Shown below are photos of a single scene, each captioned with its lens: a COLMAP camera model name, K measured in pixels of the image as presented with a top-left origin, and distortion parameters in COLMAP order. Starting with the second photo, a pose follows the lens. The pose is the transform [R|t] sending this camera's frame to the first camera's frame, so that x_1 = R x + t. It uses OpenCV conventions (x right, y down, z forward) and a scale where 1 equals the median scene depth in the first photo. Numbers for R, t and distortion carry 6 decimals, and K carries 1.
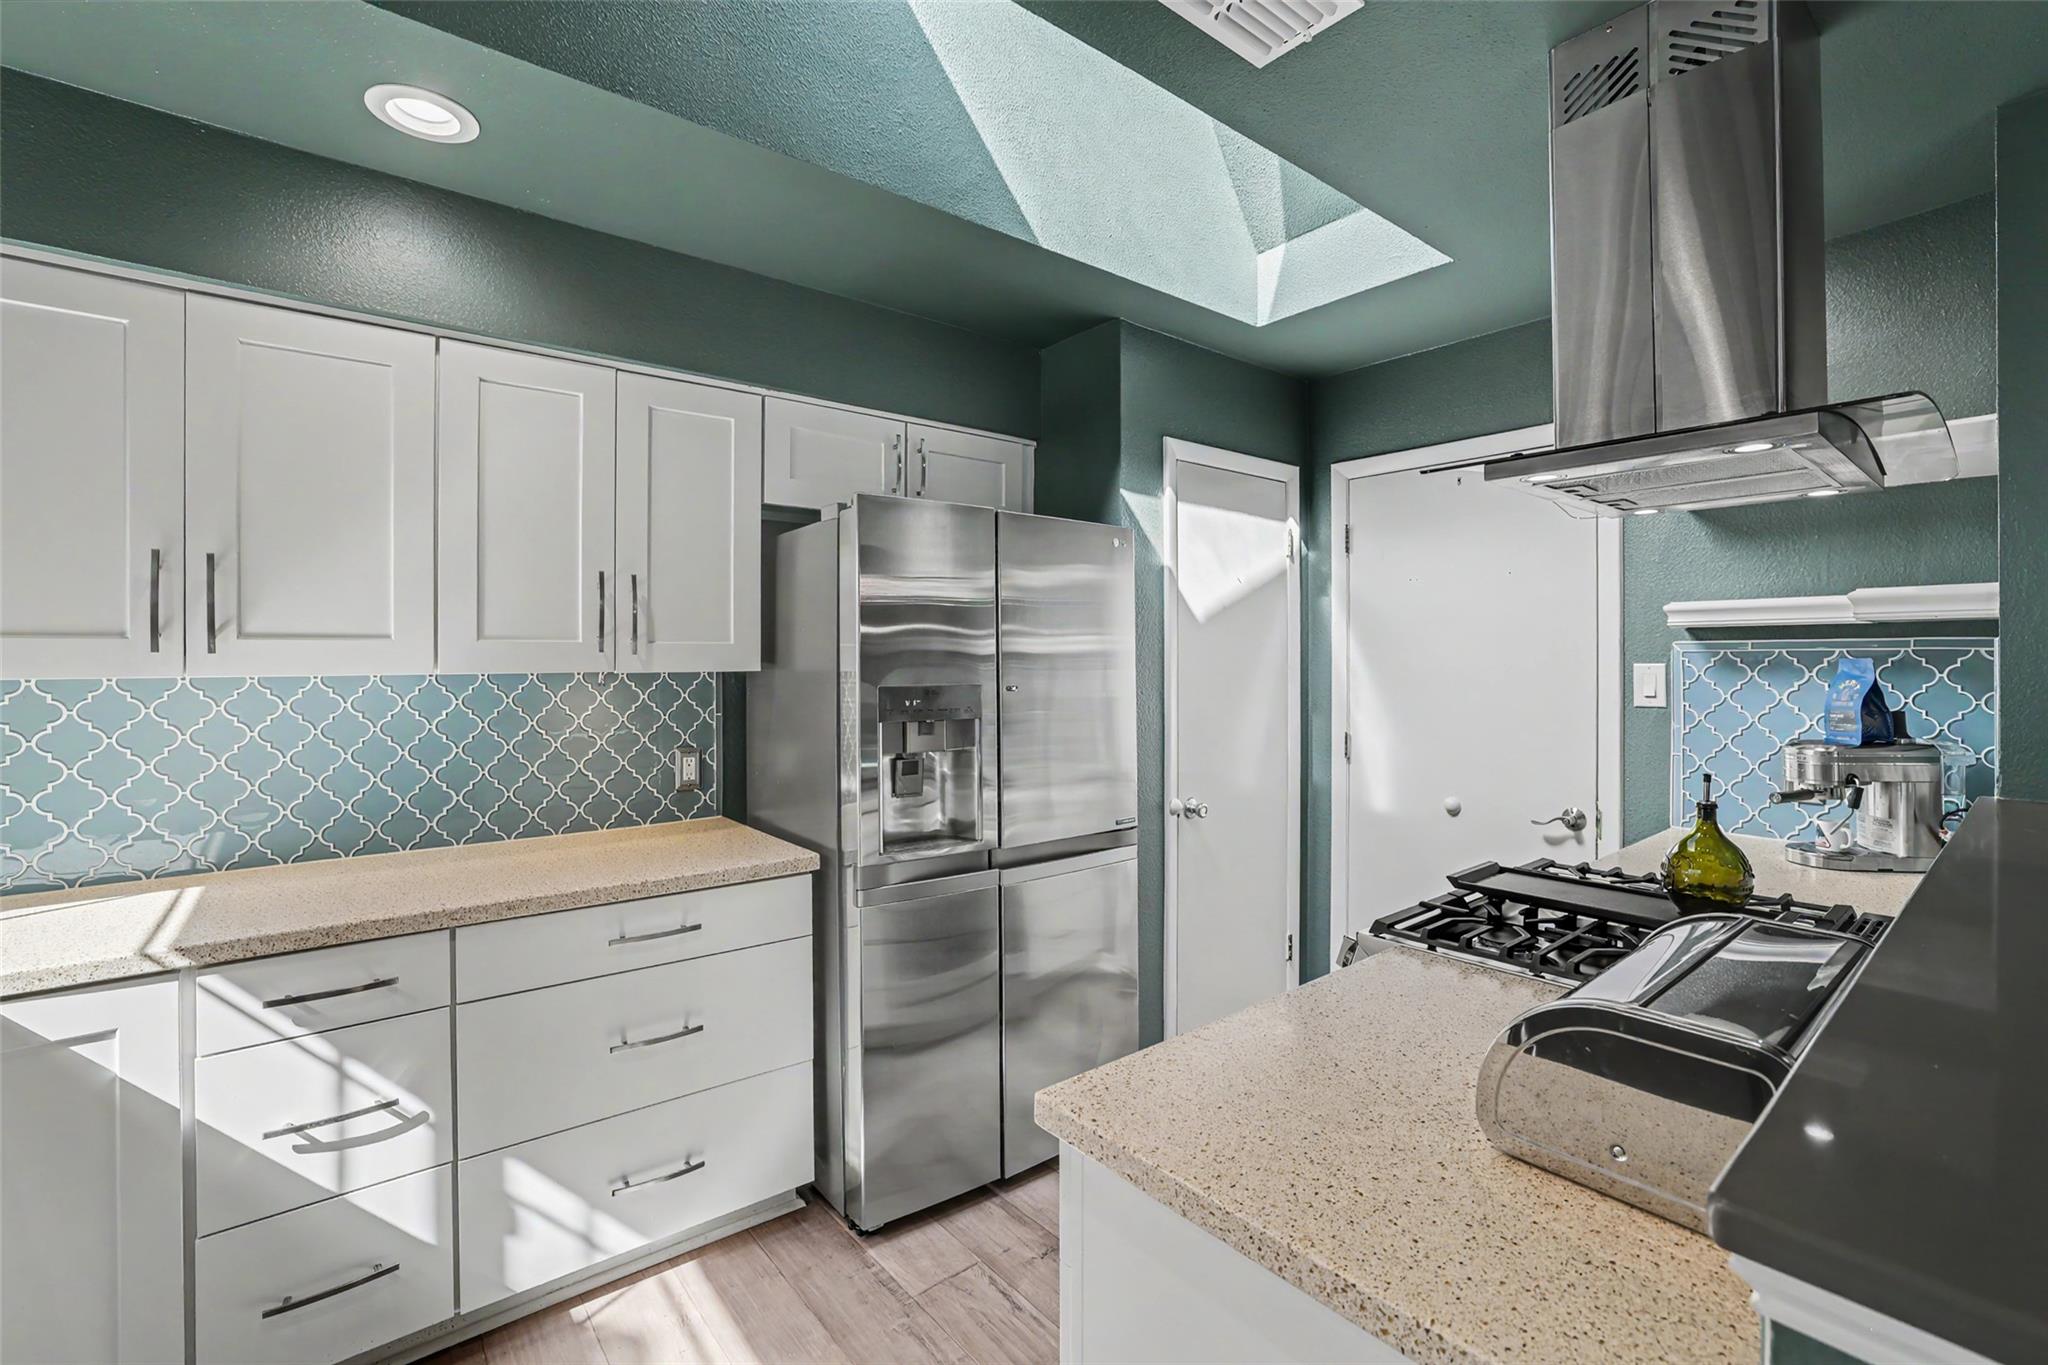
lens RADIAL K [[919.4, 0, 1009.4], [0, 919.4, 650.5], [0, 0, 1]] dist [-0.003172, 0.004069]
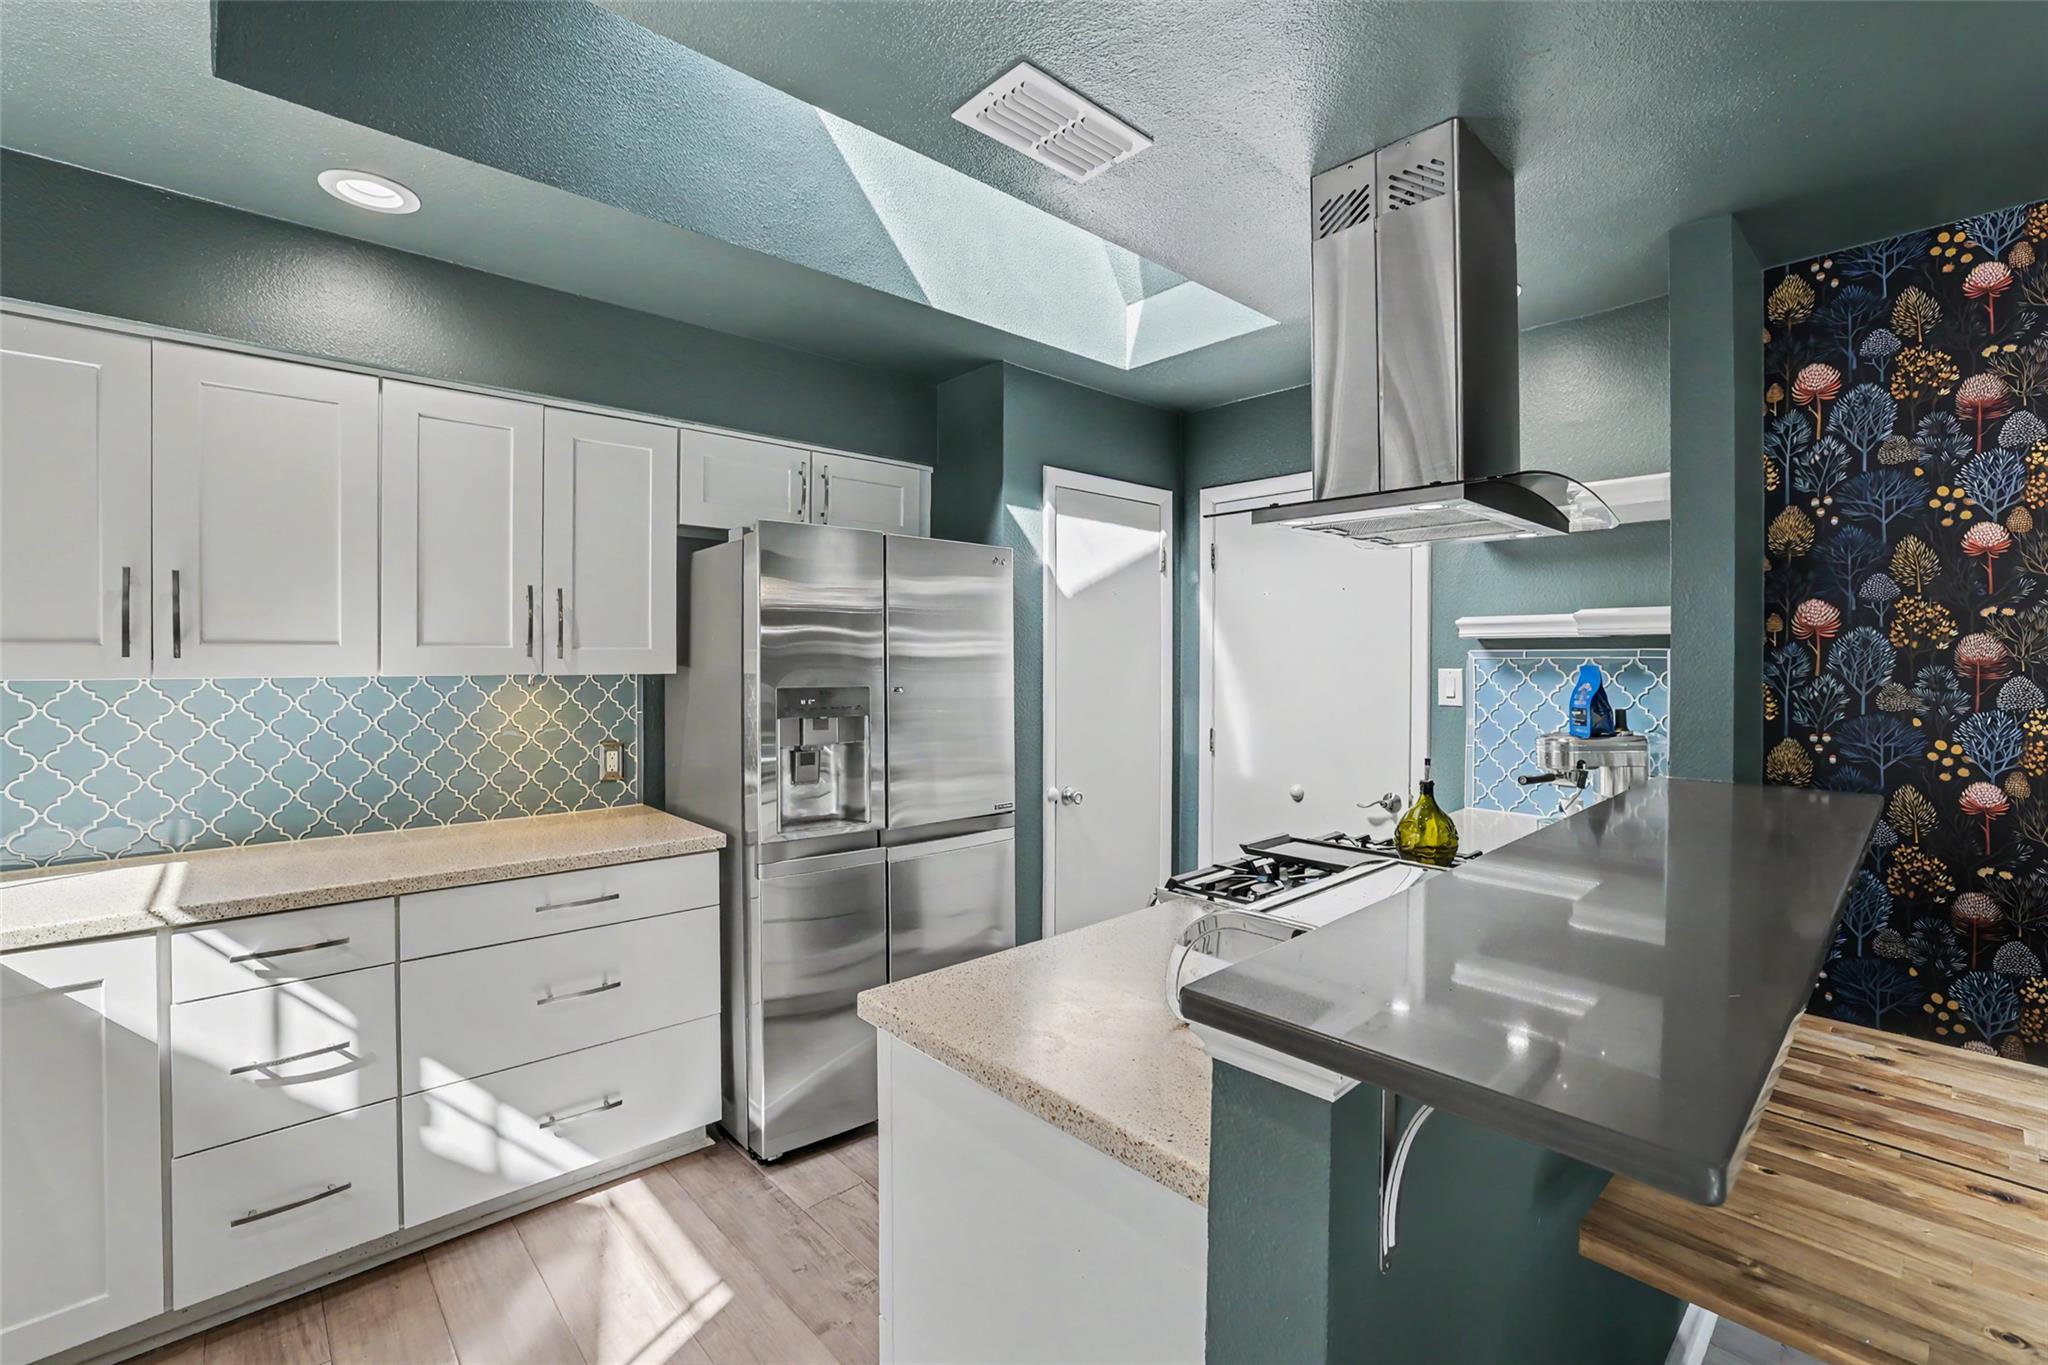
lens RADIAL K [[919.4, 0, 1006.5], [0, 919.4, 656.5], [0, 0, 1]] dist [-0.003172, 0.004069]
pose [[0.998472, 0.003146, 0.055168, 0.079480], [-0.003528, 0.999970, 0.006826, -0.008695], [-0.055144, -0.007010, 0.998454, -0.162112]]
